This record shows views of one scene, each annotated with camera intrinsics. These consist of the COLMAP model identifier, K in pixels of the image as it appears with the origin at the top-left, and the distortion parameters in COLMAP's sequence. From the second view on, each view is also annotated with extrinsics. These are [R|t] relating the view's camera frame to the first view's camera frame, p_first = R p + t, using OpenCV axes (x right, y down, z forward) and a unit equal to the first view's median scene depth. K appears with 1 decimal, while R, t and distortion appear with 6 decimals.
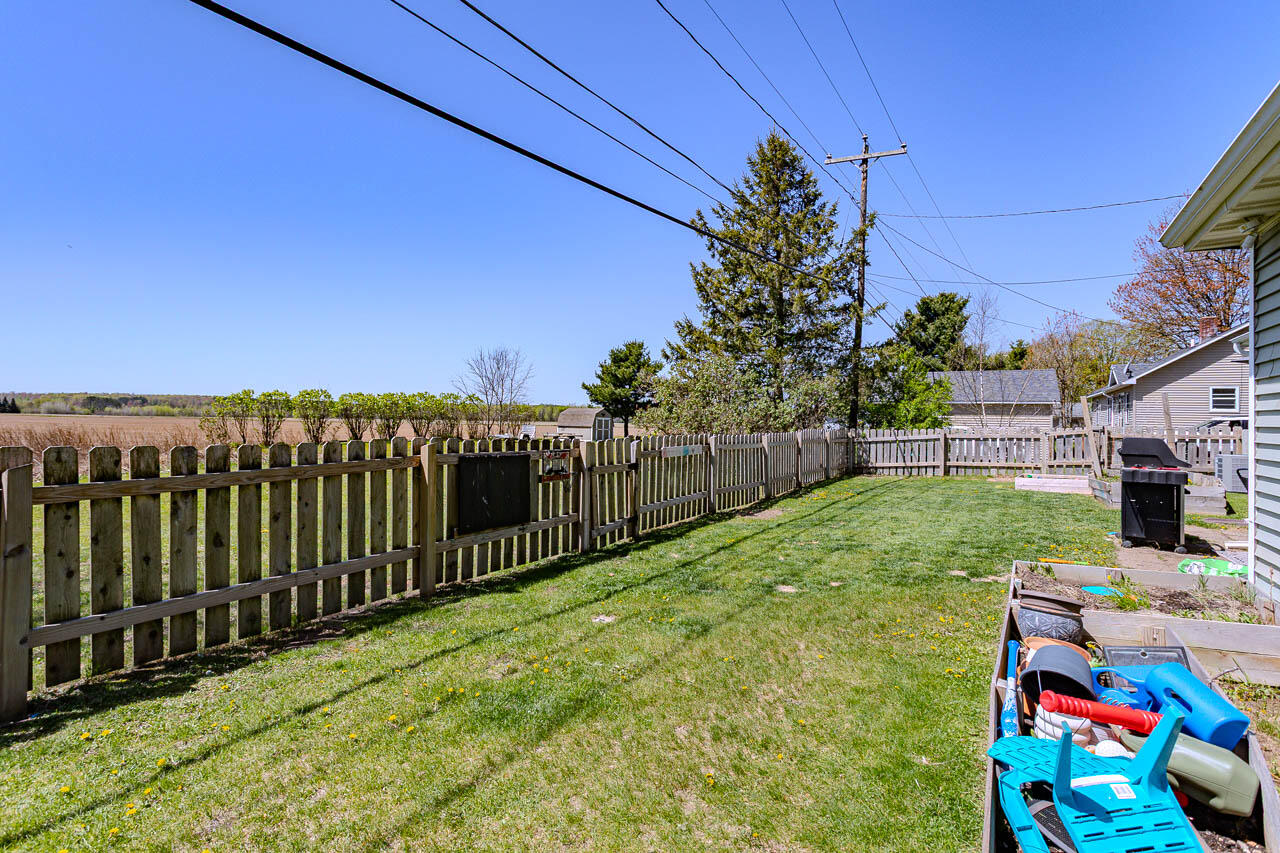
lens RADIAL K [[608.2, 0, 640.1], [0, 608.2, 413.3], [0, 0, 1]] dist [0.000585, 0.001478]
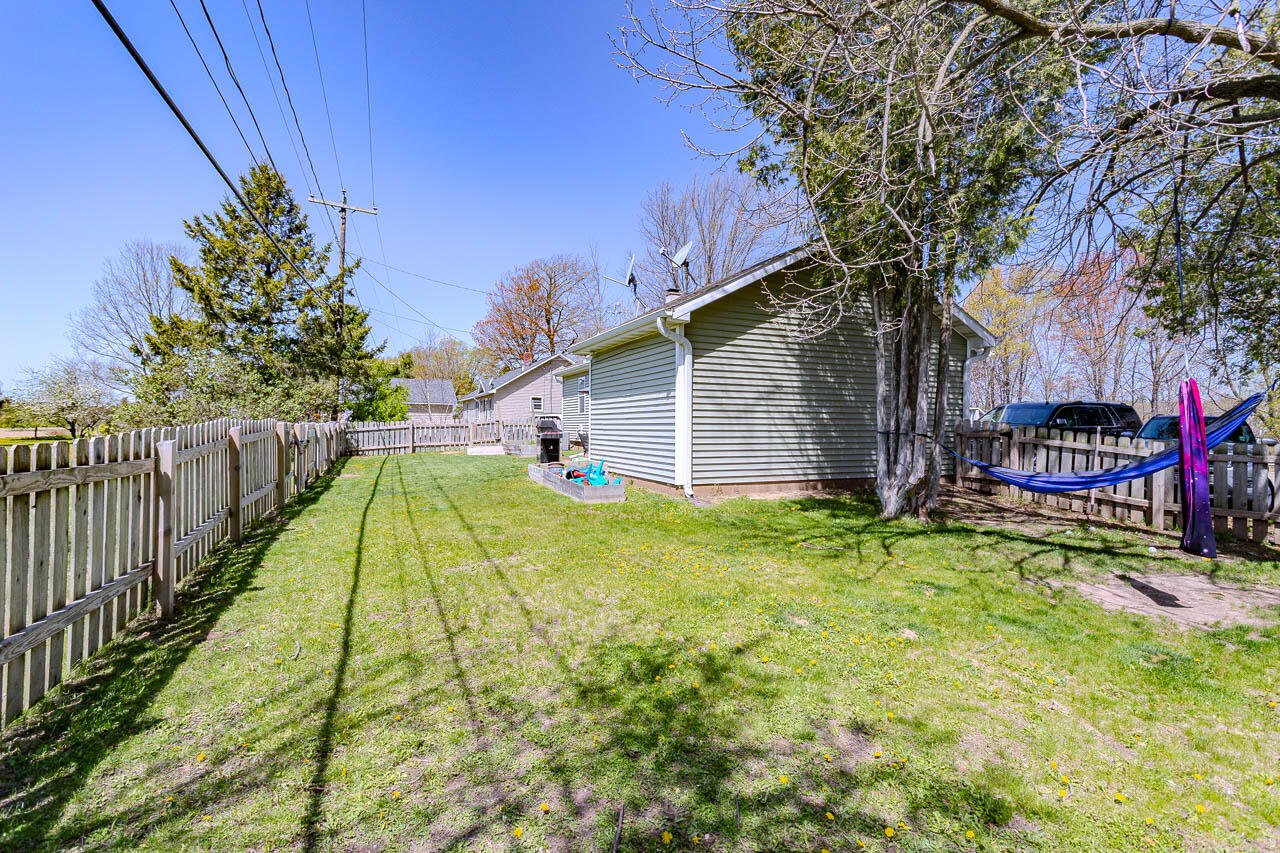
lens RADIAL K [[608.2, 0, 641.3], [0, 608.2, 419.1], [0, 0, 1]] dist [0.000585, 0.001478]
pose [[0.567126, -0.000837, 0.823631, -0.327304], [-0.008875, 0.999935, 0.007127, 0.004681], [-0.823583, -0.011352, 0.567082, -0.236244]]
